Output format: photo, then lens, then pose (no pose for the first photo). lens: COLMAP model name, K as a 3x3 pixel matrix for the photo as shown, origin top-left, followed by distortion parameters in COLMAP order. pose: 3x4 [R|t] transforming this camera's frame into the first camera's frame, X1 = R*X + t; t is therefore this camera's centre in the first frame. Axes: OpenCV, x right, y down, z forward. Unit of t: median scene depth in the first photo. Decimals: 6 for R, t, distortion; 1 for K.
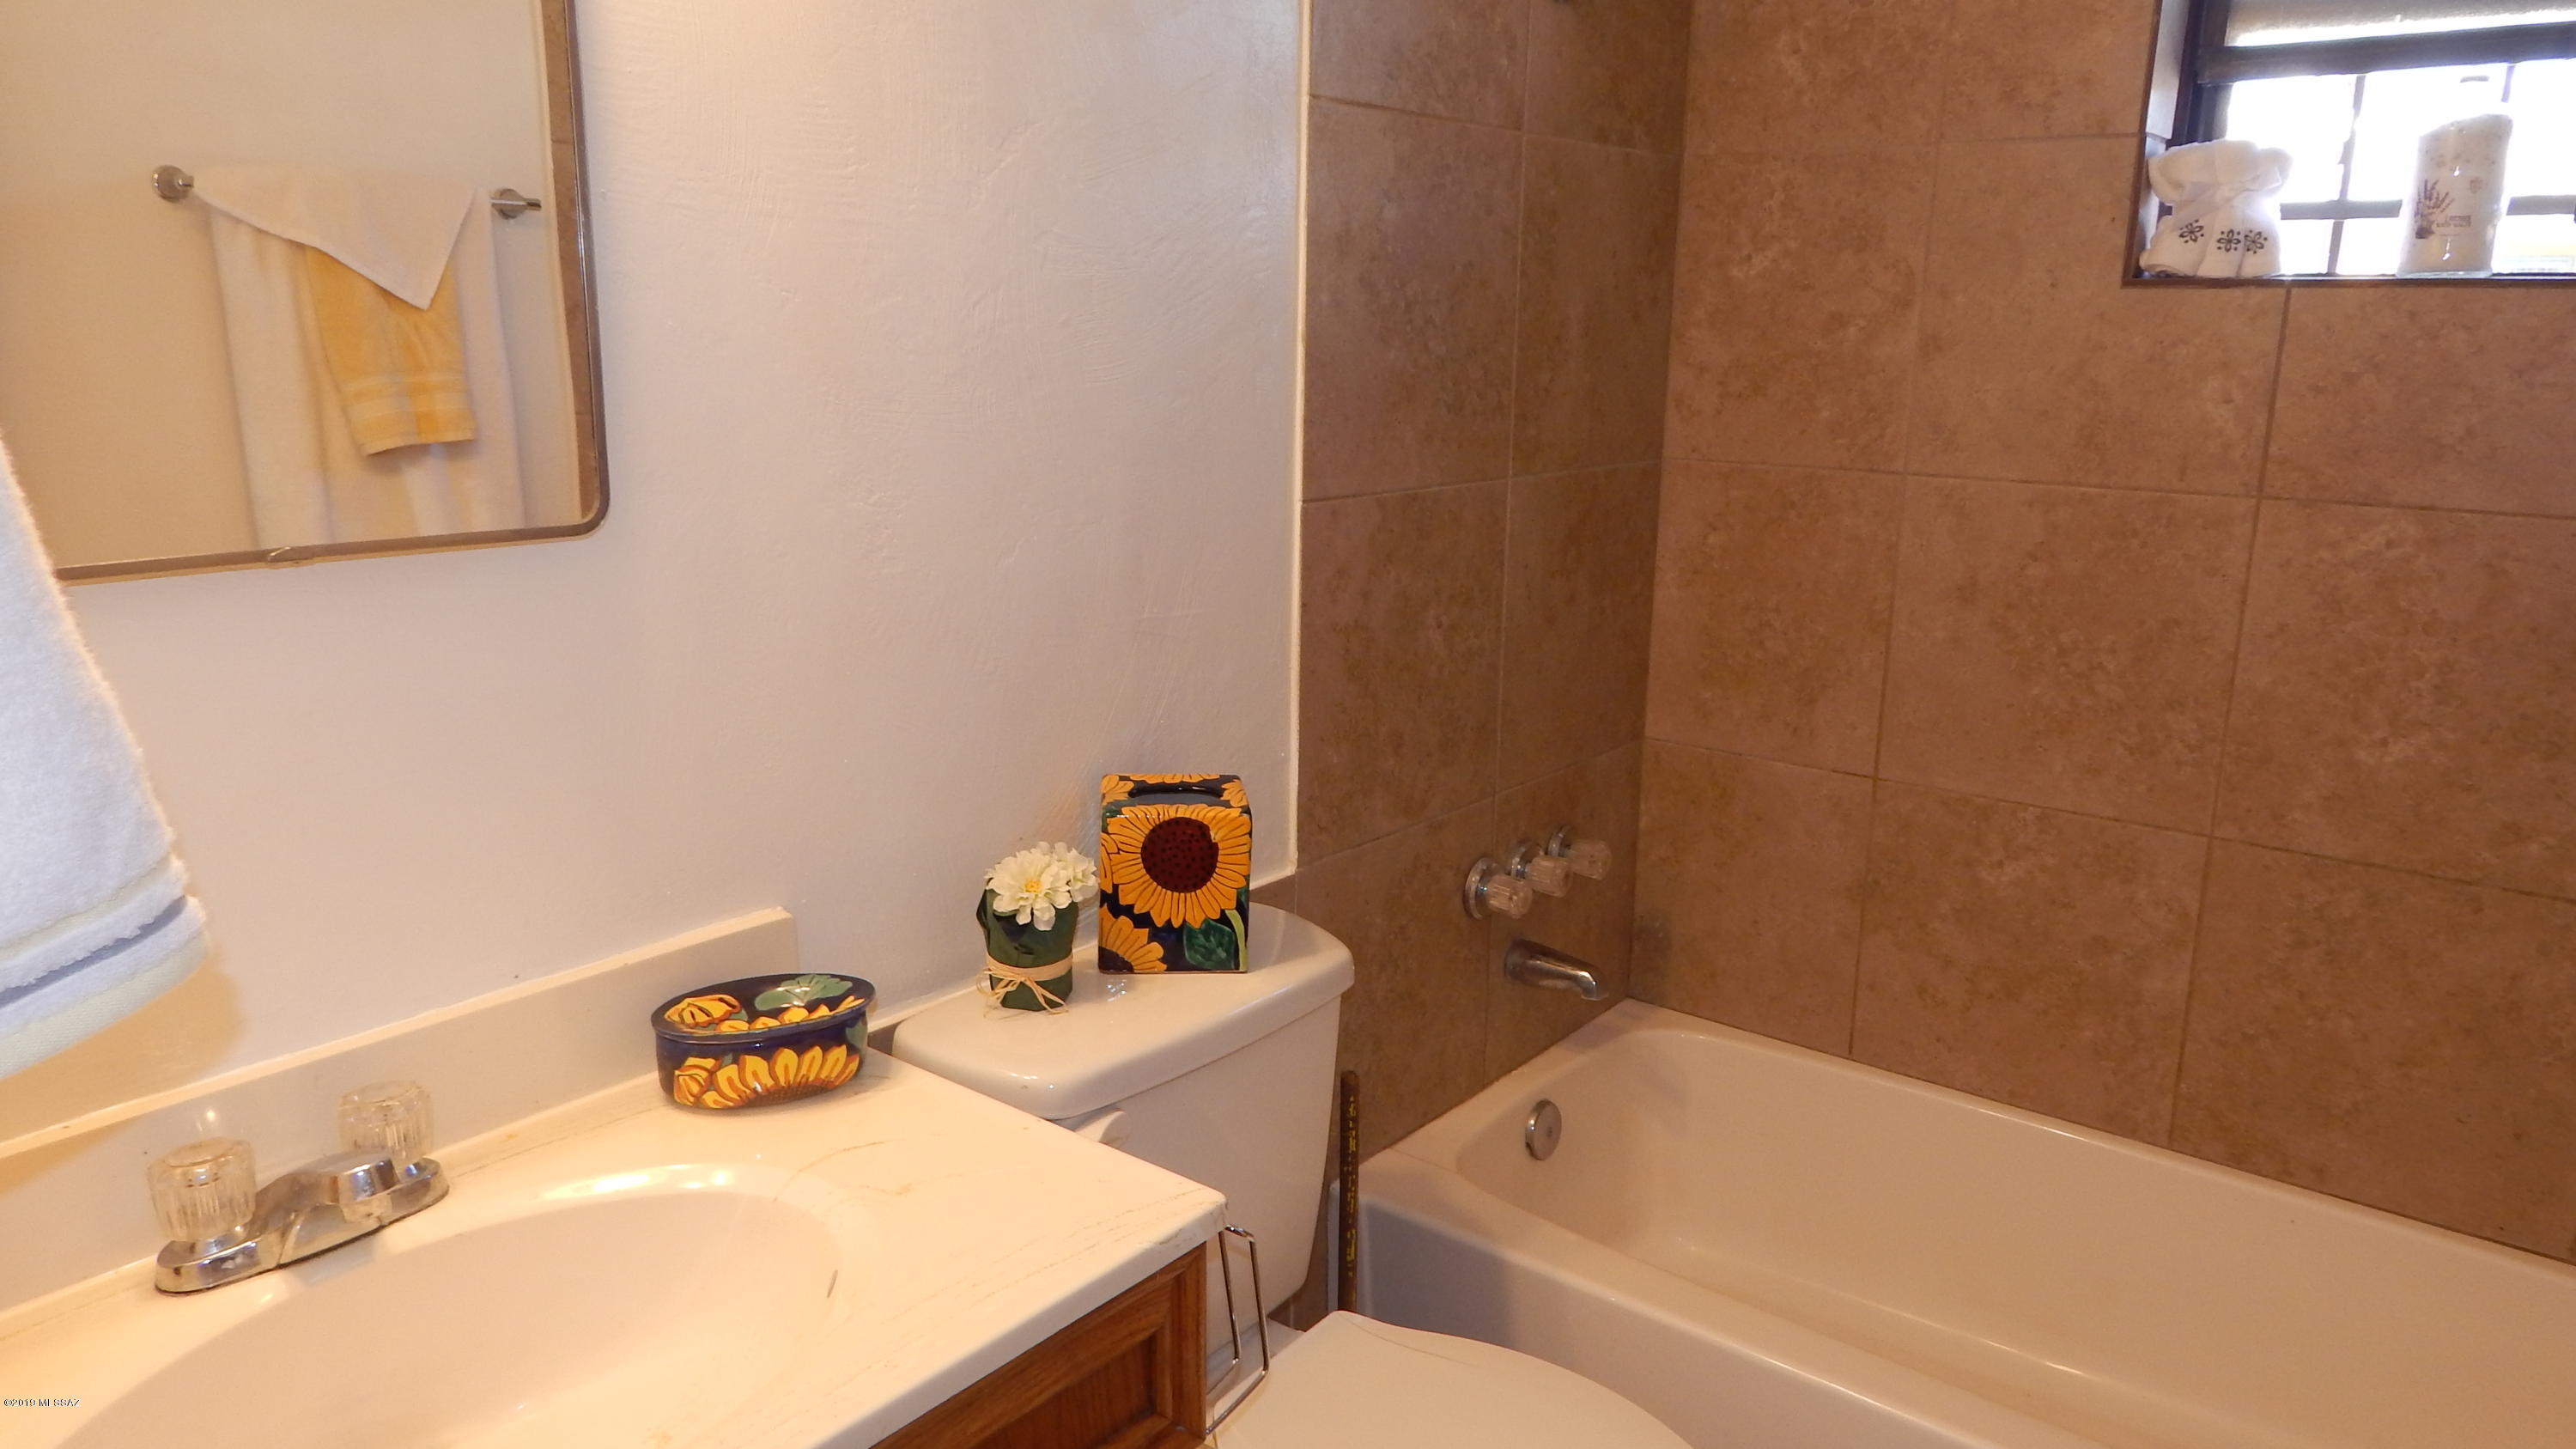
lens RADIAL K [[1744.0, 0, 1297.1], [0, 1744.0, 722.6], [0, 0, 1]] dist [0.032014, -0.015013]
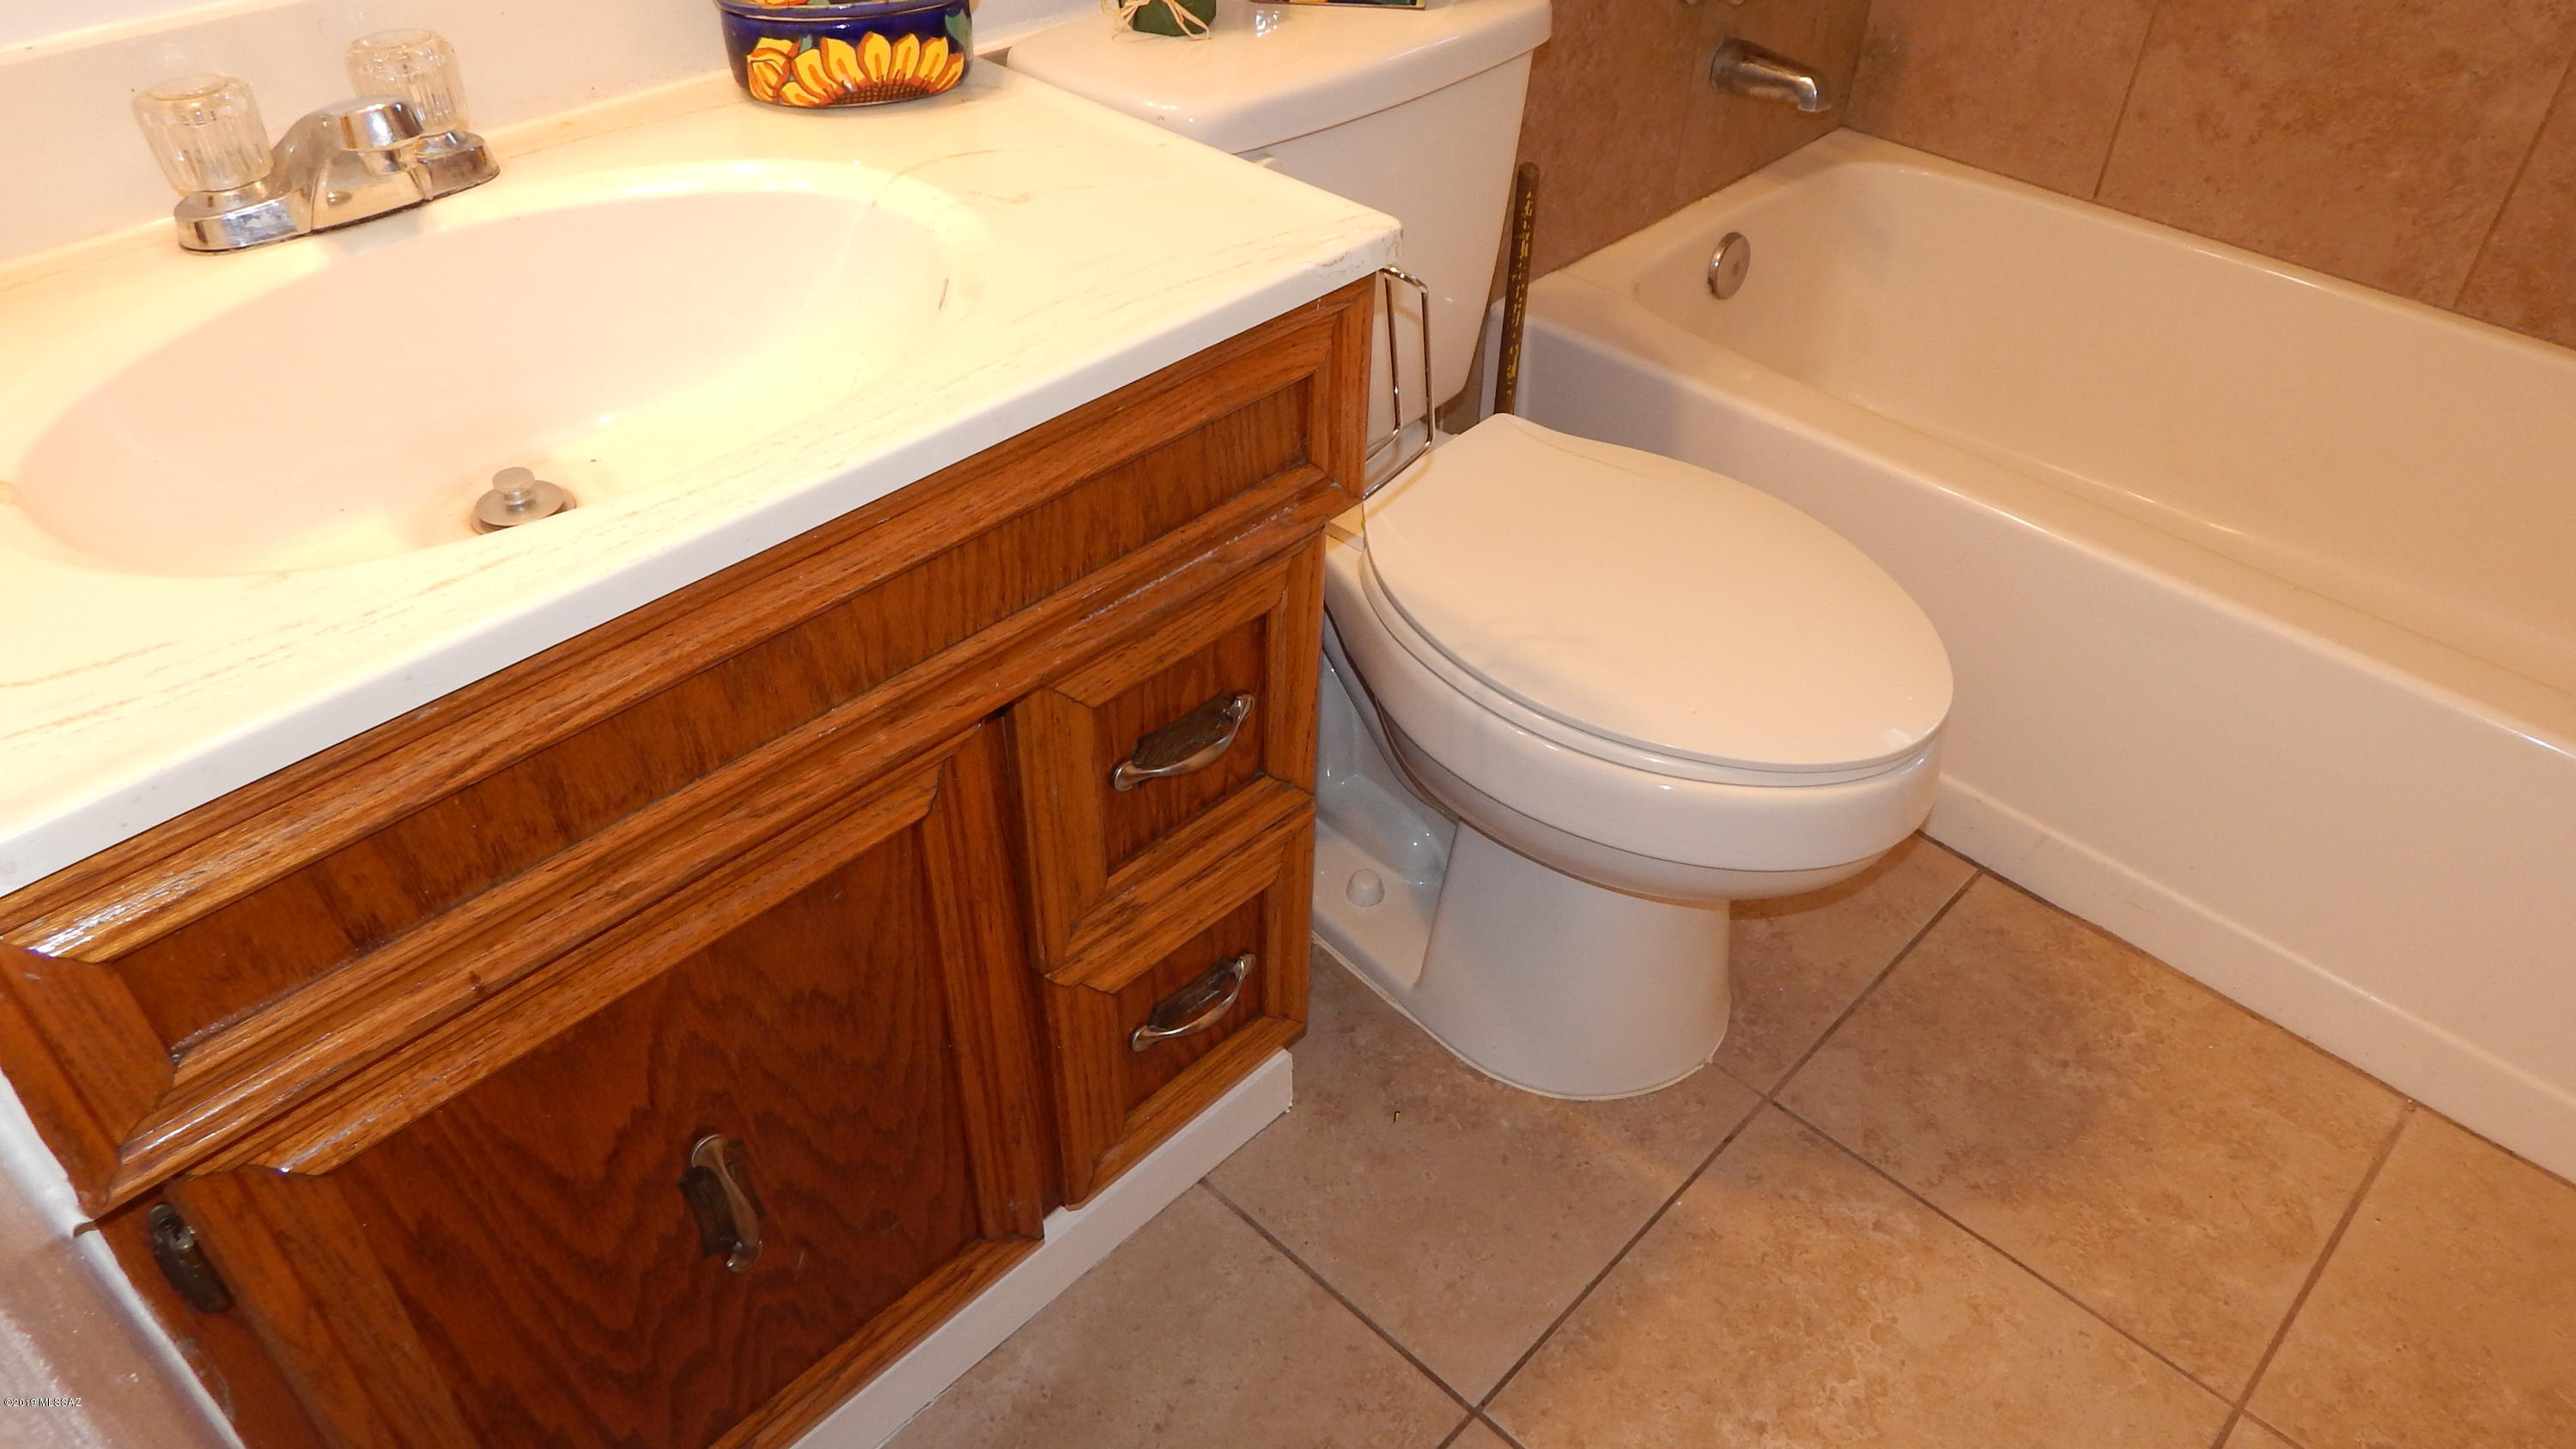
lens RADIAL K [[1744.0, 0, 1301.6], [0, 1744.0, 708.1], [0, 0, 1]] dist [0.032014, -0.015013]
pose [[0.996284, 0.065525, -0.055906, -0.015100], [-0.035460, 0.903525, 0.427066, 0.070670], [0.078496, -0.423497, 0.902490, 0.083131]]
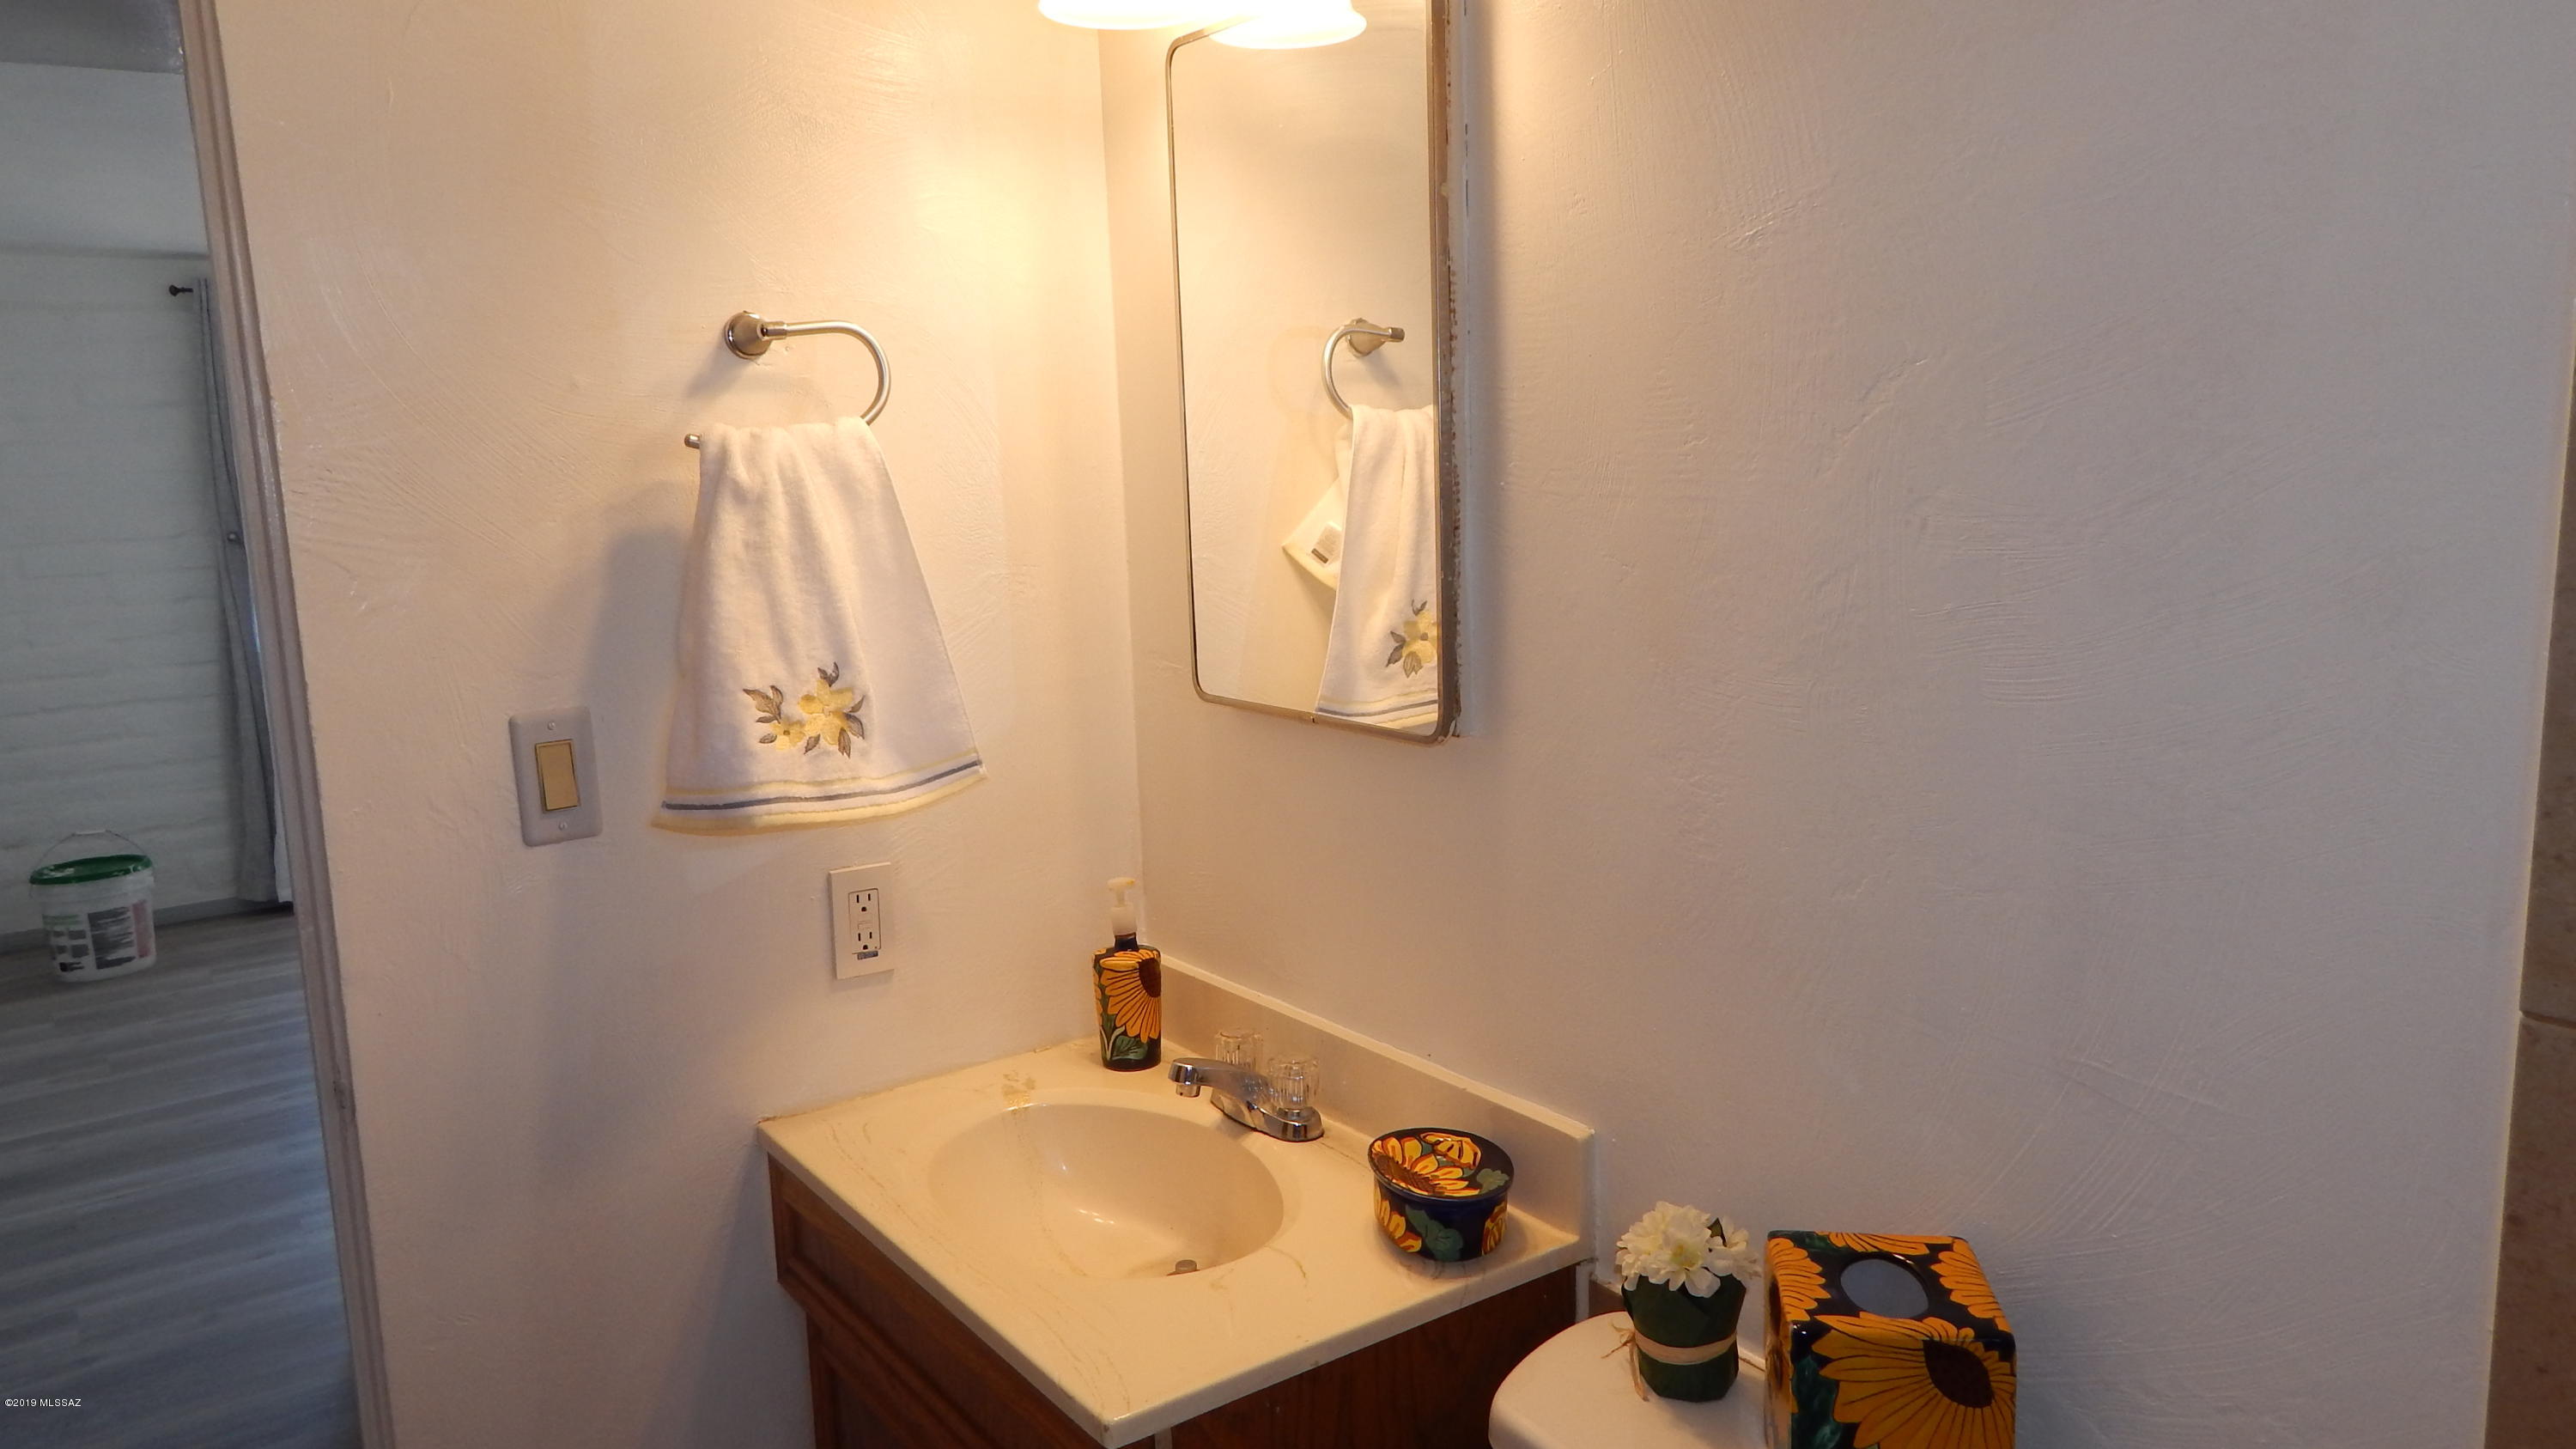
lens RADIAL K [[1744.0, 0, 1290.0], [0, 1744.0, 721.3], [0, 0, 1]] dist [0.032014, -0.015013]
pose [[-0.274405, 0.145466, -0.950548, 0.519988], [-0.193298, 0.959971, 0.202709, -0.223114], [0.941986, 0.239364, -0.235303, 0.730049]]
